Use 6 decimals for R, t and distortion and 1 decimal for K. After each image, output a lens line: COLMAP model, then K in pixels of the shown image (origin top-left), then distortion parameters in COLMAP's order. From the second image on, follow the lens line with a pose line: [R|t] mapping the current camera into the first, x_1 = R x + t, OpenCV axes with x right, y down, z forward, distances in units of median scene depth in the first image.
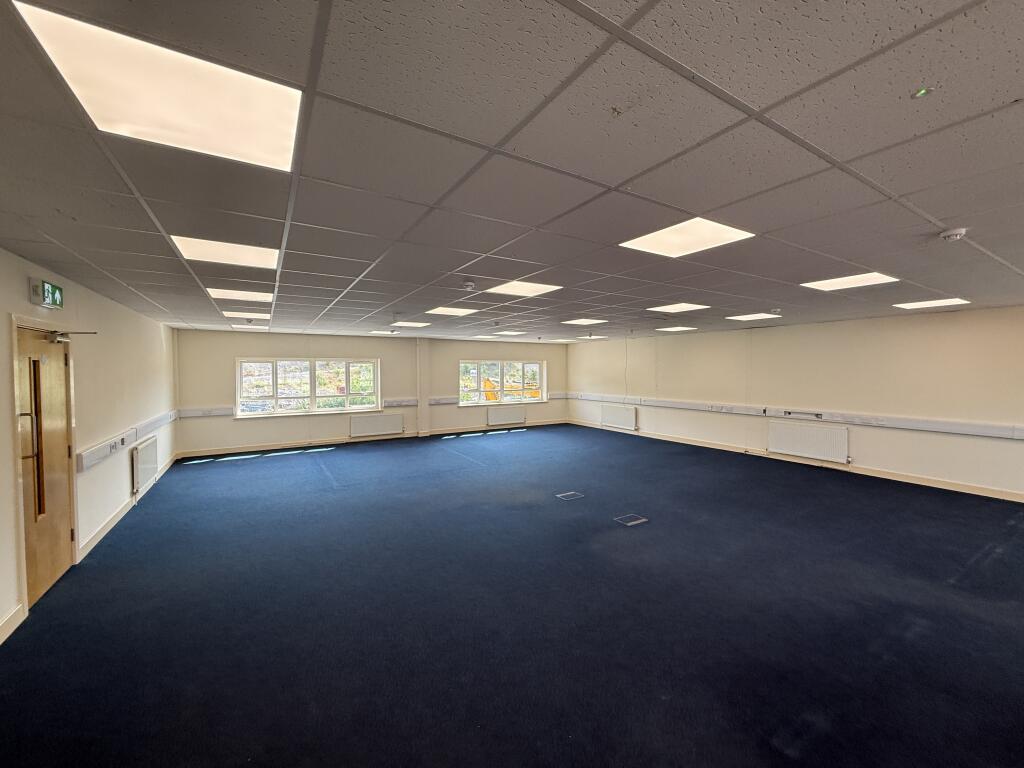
lens RADIAL K [[409.0, 0, 507.5], [0, 409.0, 377.5], [0, 0, 1]] dist [-0.012409, -0.000378]
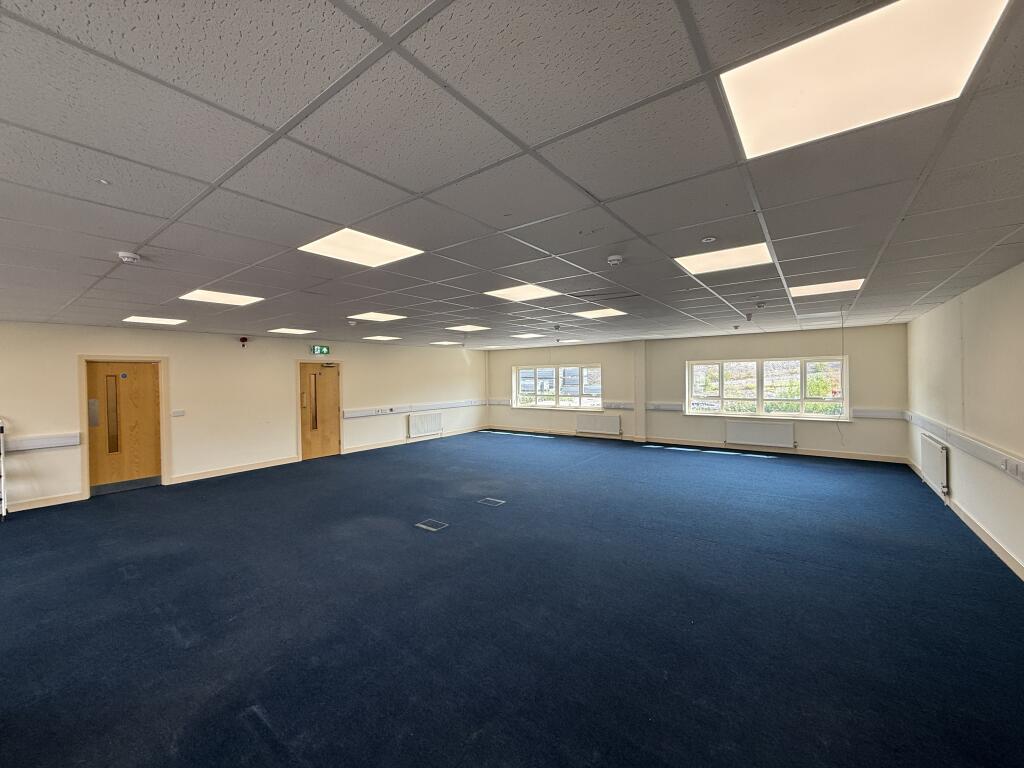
lens RADIAL K [[409.0, 0, 509.2], [0, 409.0, 391.6], [0, 0, 1]] dist [-0.012409, -0.000378]
pose [[0.367374, 0.033468, -0.929471, 0.866841], [-0.002411, 0.999383, 0.035032, -0.012025], [0.930070, -0.010629, 0.367229, 0.538798]]
